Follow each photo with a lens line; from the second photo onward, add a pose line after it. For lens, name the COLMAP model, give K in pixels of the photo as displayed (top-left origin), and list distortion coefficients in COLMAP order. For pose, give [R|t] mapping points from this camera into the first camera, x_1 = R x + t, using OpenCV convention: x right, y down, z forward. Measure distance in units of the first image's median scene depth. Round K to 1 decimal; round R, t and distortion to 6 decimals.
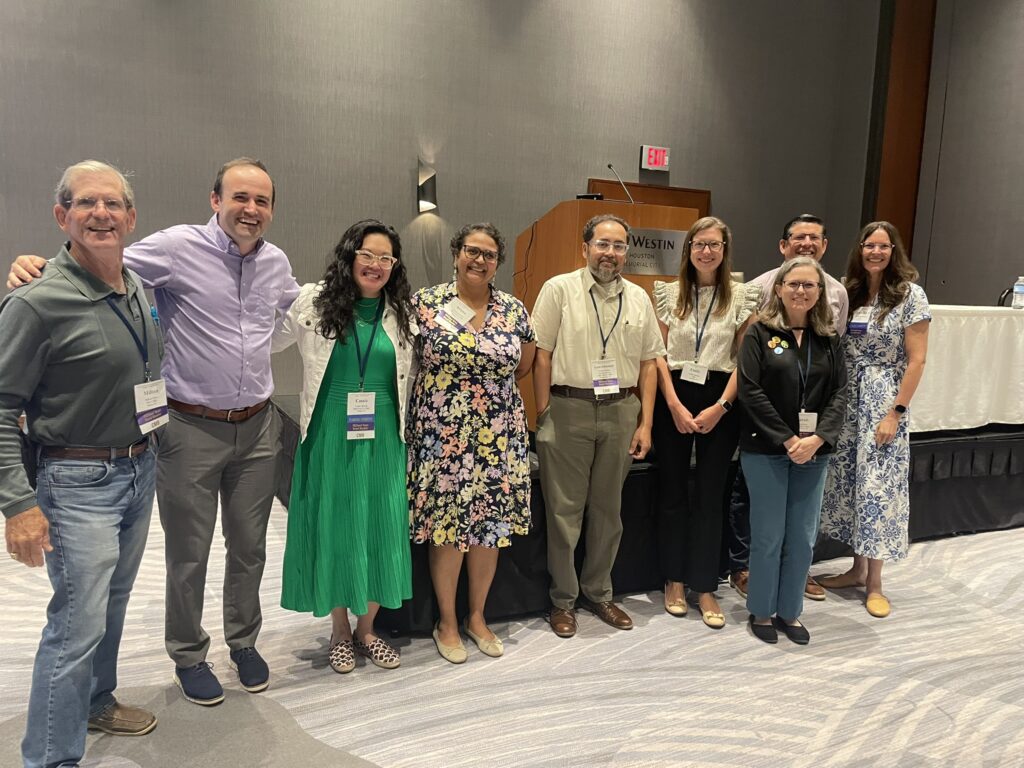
lens RADIAL K [[781.2, 0, 507.0], [0, 781.2, 386.0], [0, 0, 1]] dist [0.053395, -0.071802]
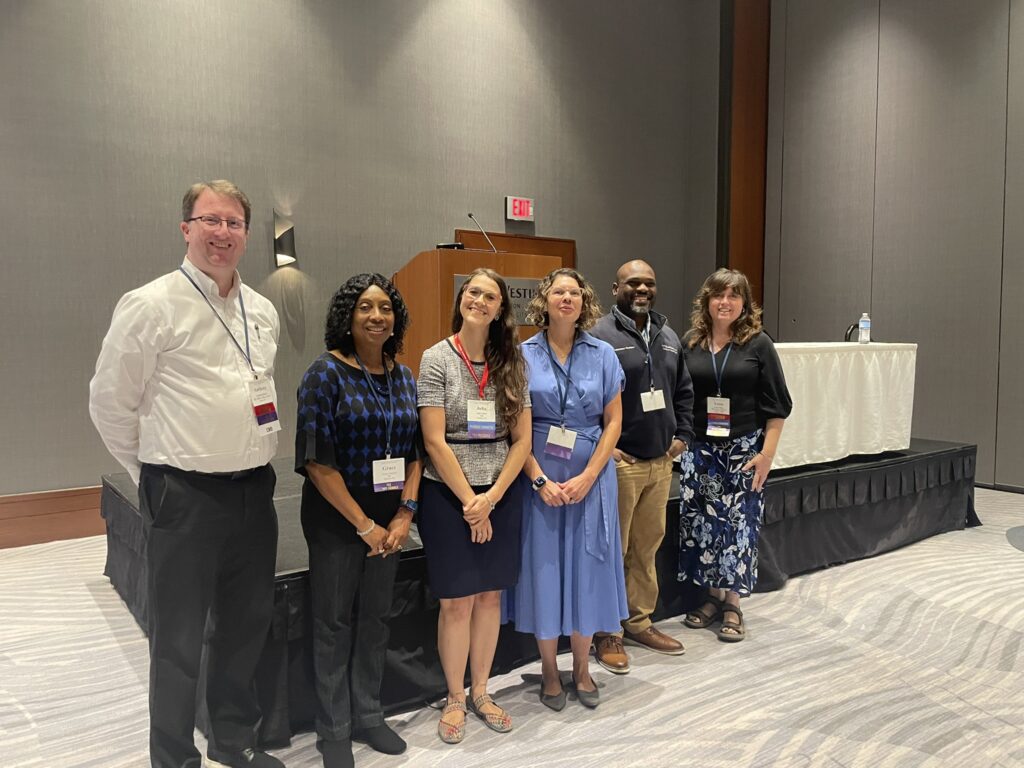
lens RADIAL K [[781.2, 0, 512.9], [0, 781.2, 386.1], [0, 0, 1]] dist [0.053395, -0.071802]
pose [[0.986233, -0.048580, 0.158067, 0.017901], [0.058433, 0.996588, -0.058299, -0.008865], [-0.154695, 0.066733, 0.985706, 0.045710]]
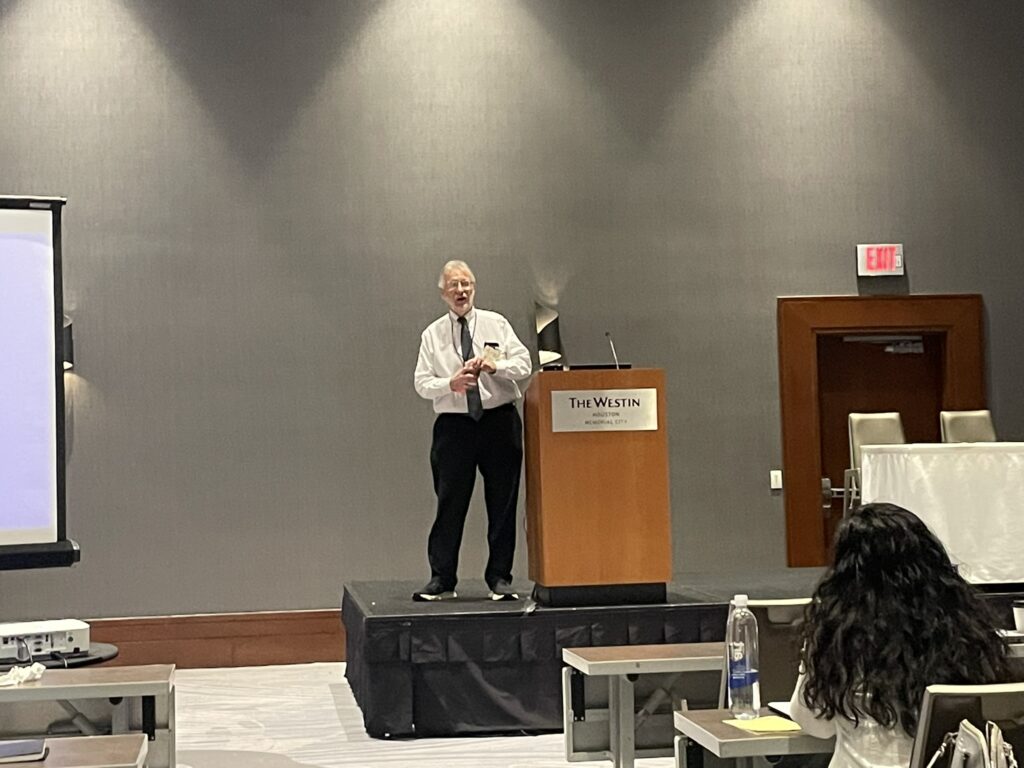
lens RADIAL K [[1917.4, 0, 512.9], [0, 1917.4, 382.9], [0, 0, 1]] dist [0.066898, 0.000000]
pose [[0.941770, -0.072822, -0.328277, 0.783879], [0.016838, 0.985256, -0.170255, 0.208485], [0.335835, 0.154814, 0.929111, -1.312513]]
